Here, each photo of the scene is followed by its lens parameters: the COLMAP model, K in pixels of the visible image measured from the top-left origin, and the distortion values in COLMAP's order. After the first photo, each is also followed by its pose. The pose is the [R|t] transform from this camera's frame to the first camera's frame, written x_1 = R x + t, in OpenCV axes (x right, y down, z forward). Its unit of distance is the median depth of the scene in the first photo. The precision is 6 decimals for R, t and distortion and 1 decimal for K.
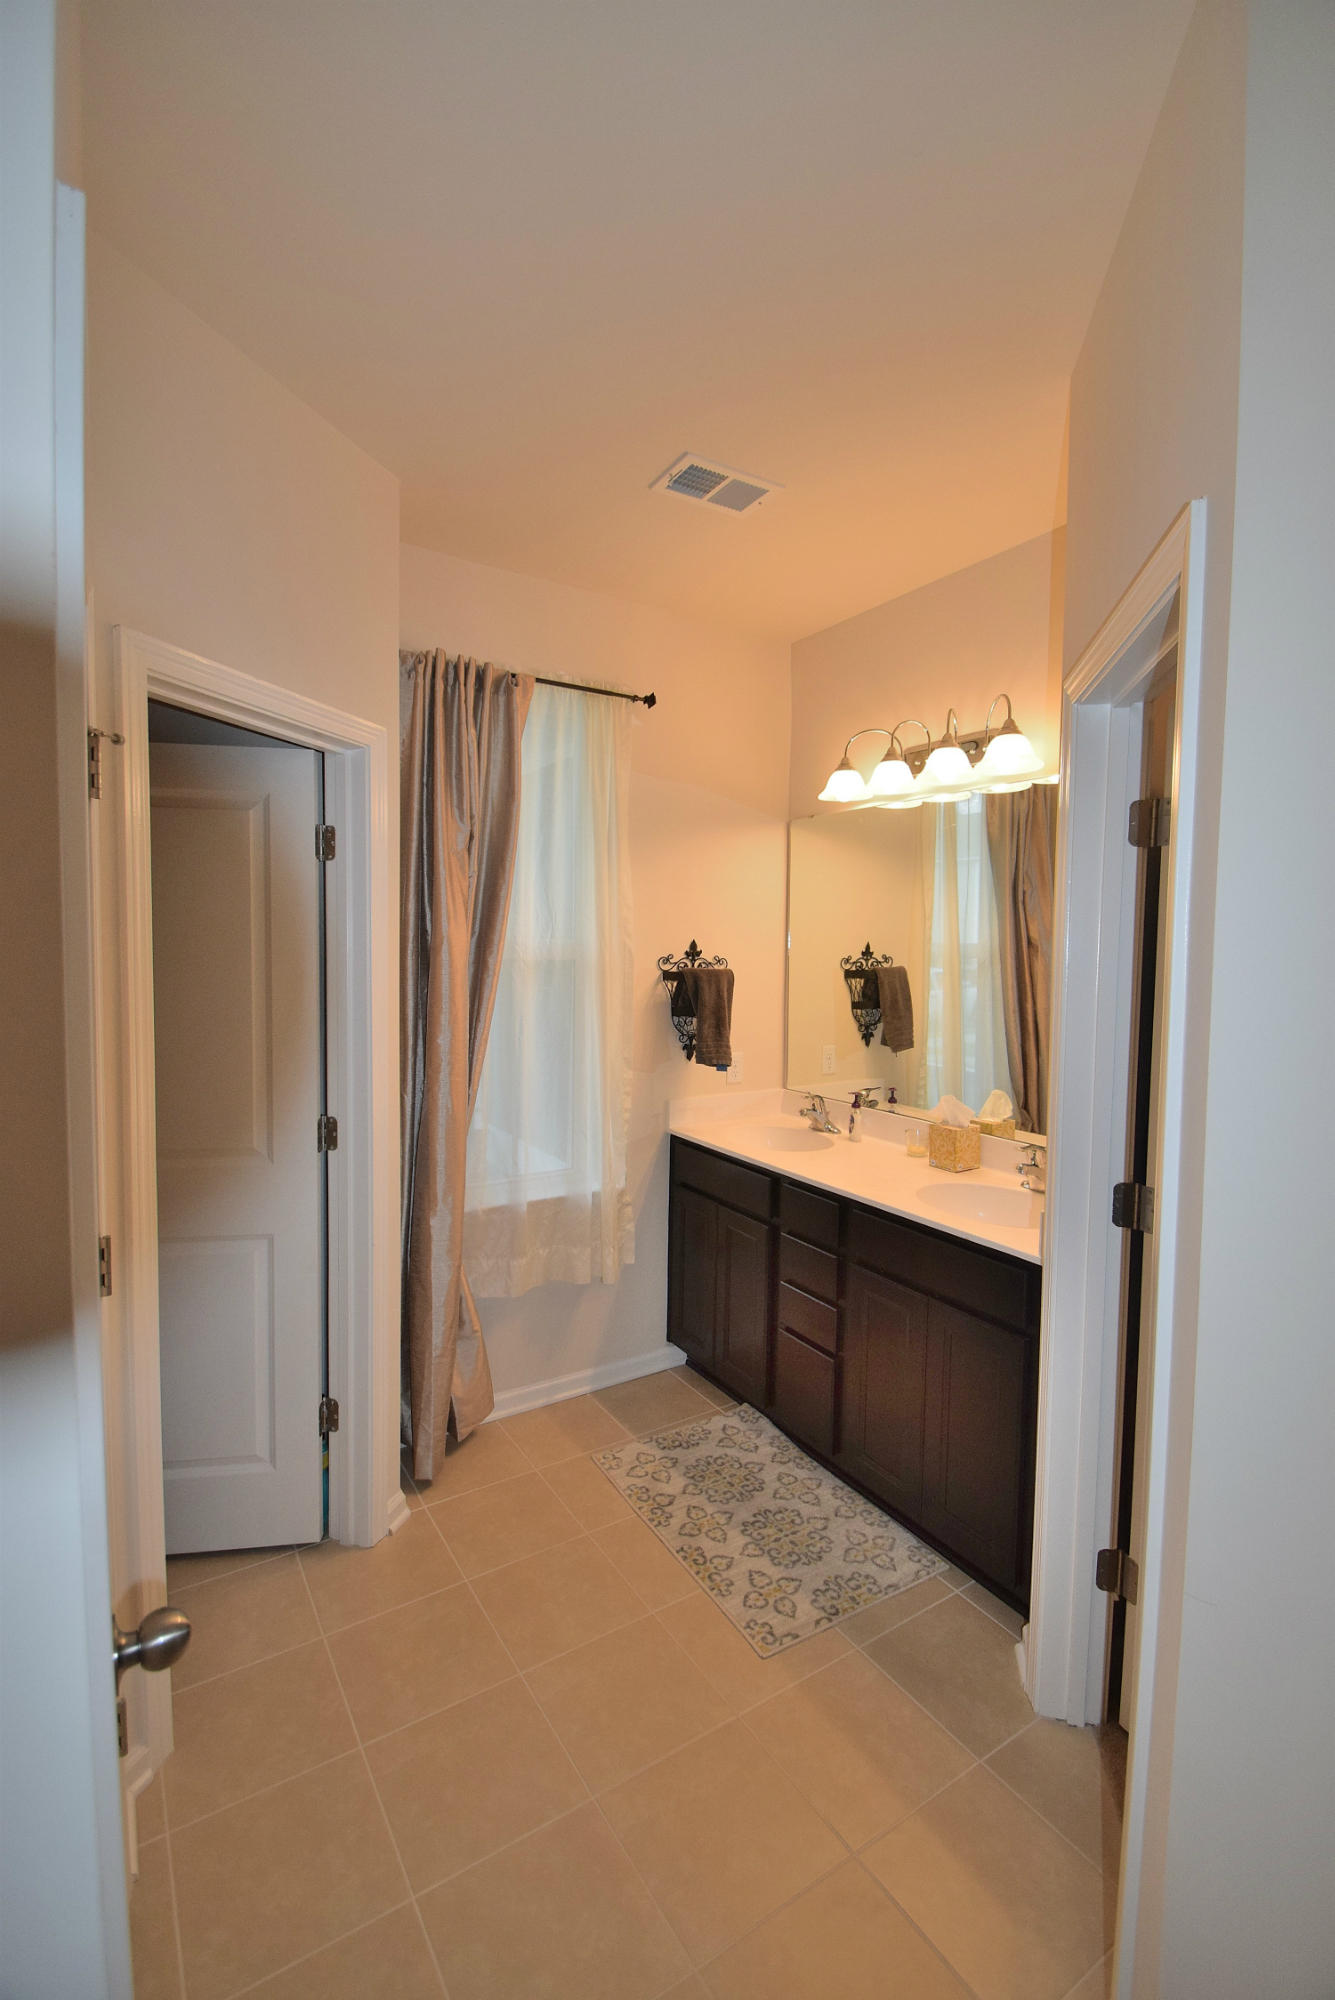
lens RADIAL K [[902.7, 0, 665.9], [0, 902.7, 990.0], [0, 0, 1]] dist [0.000329, -0.011104]
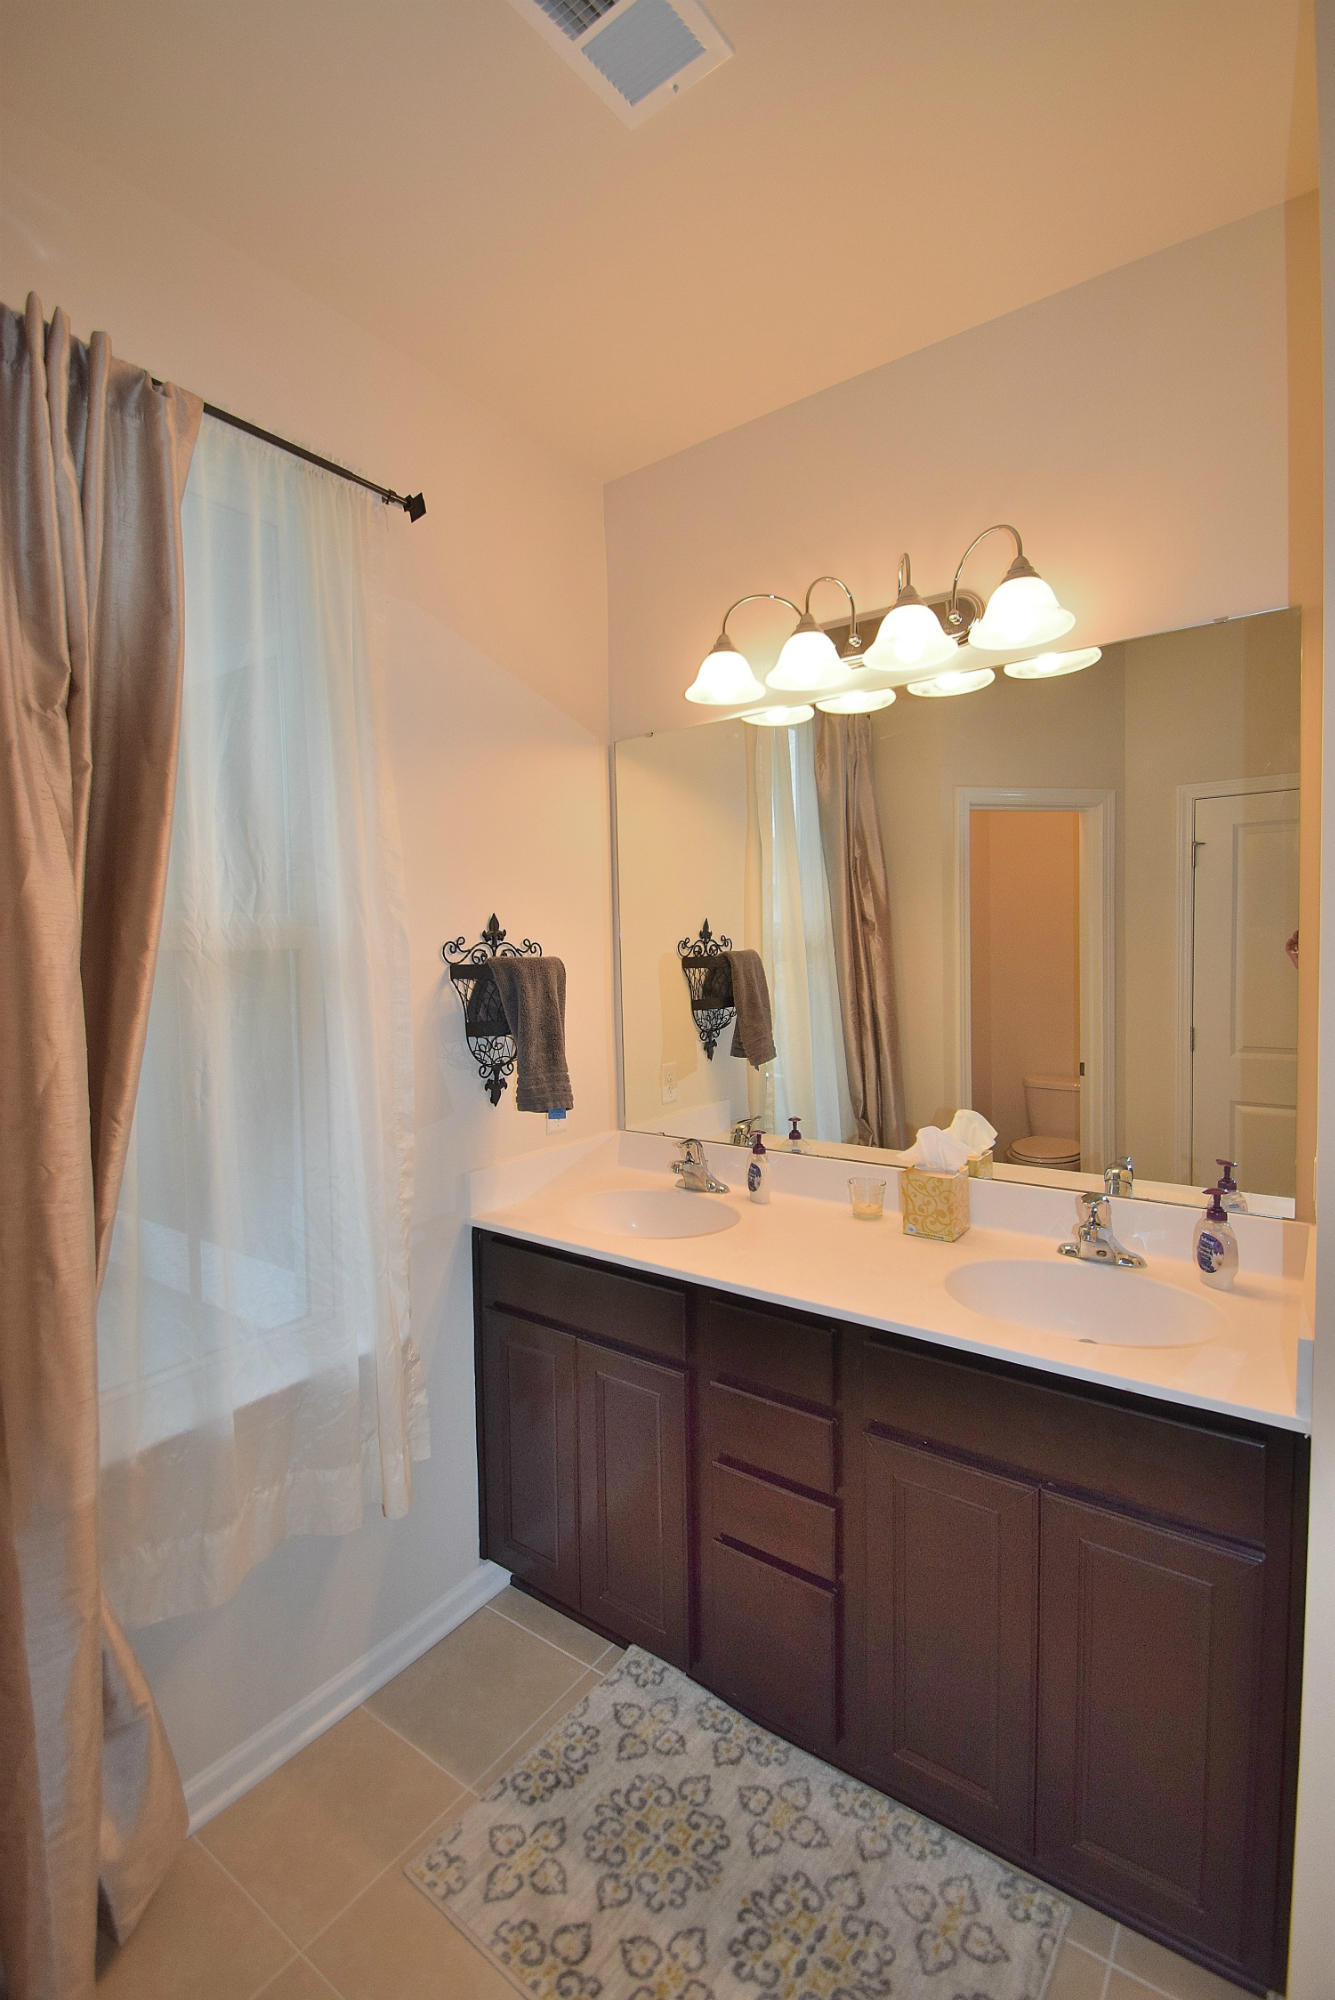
lens RADIAL K [[902.7, 0, 683.4], [0, 902.7, 987.1], [0, 0, 1]] dist [0.000329, -0.011104]
pose [[0.923971, -0.047686, 0.379478, -0.096483], [0.051945, 0.998649, -0.000987, 0.003300], [-0.378919, 0.020624, 0.925200, 0.403177]]
